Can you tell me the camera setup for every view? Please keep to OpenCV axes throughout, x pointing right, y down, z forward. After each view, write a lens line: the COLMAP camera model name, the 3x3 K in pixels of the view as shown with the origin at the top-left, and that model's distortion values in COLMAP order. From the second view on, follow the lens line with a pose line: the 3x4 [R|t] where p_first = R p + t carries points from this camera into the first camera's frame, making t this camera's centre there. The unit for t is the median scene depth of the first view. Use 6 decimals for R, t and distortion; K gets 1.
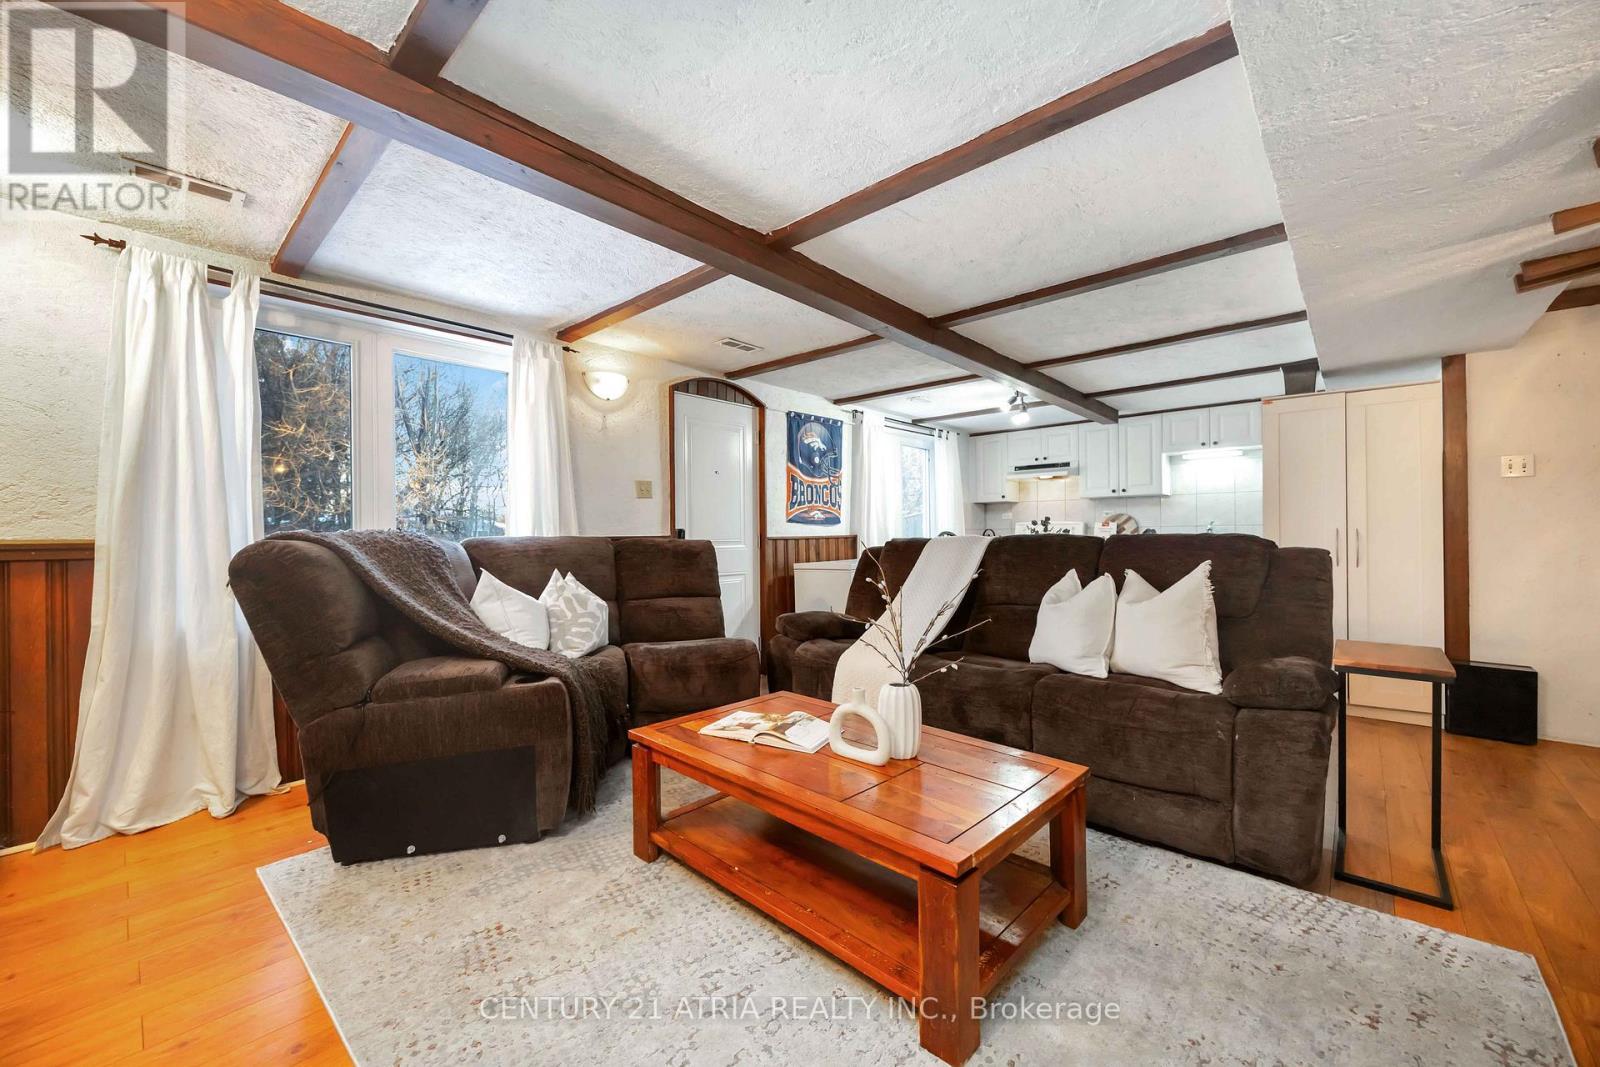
lens RADIAL K [[621.1, 0, 795.2], [0, 621.1, 534.8], [0, 0, 1]] dist [-0.001756, -0.000017]
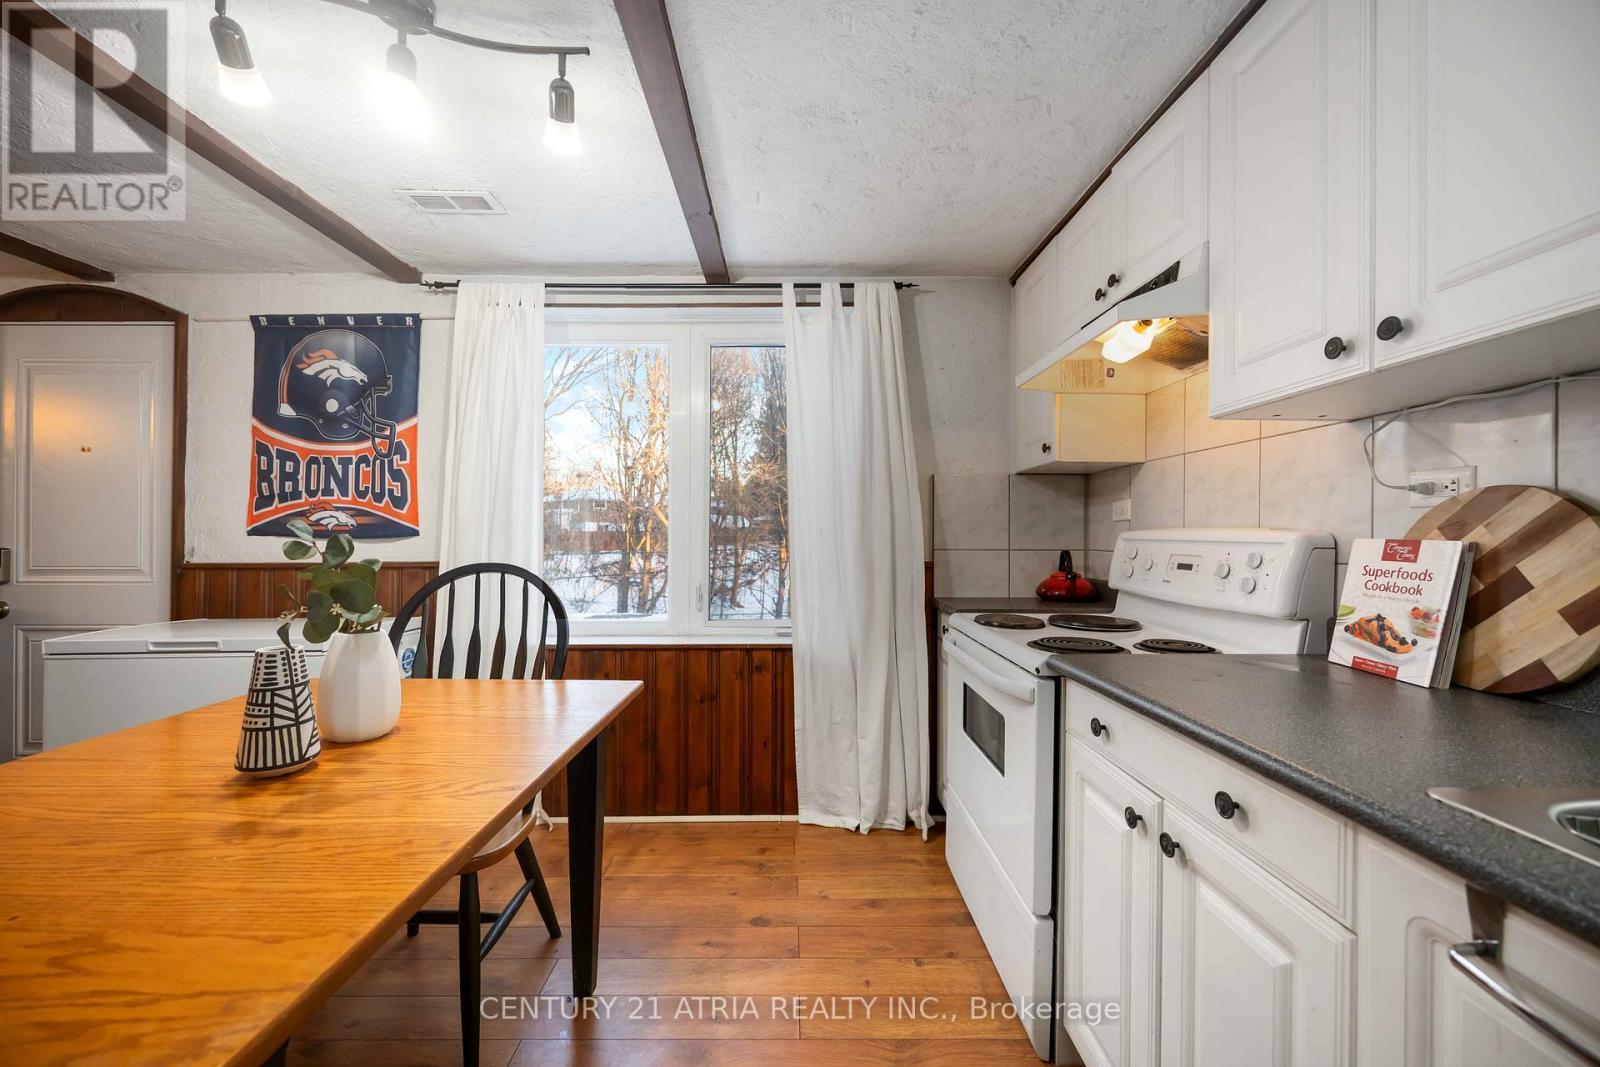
lens RADIAL K [[642.0, 0, 797.4], [0, 642.0, 536.5], [0, 0, 1]] dist [-0.003372, 0.000077]
pose [[0.685707, 0.010350, -0.727804, 0.803004], [-0.008246, 0.999945, 0.006452, -0.030796], [0.727831, 0.001577, 0.685755, 1.143524]]
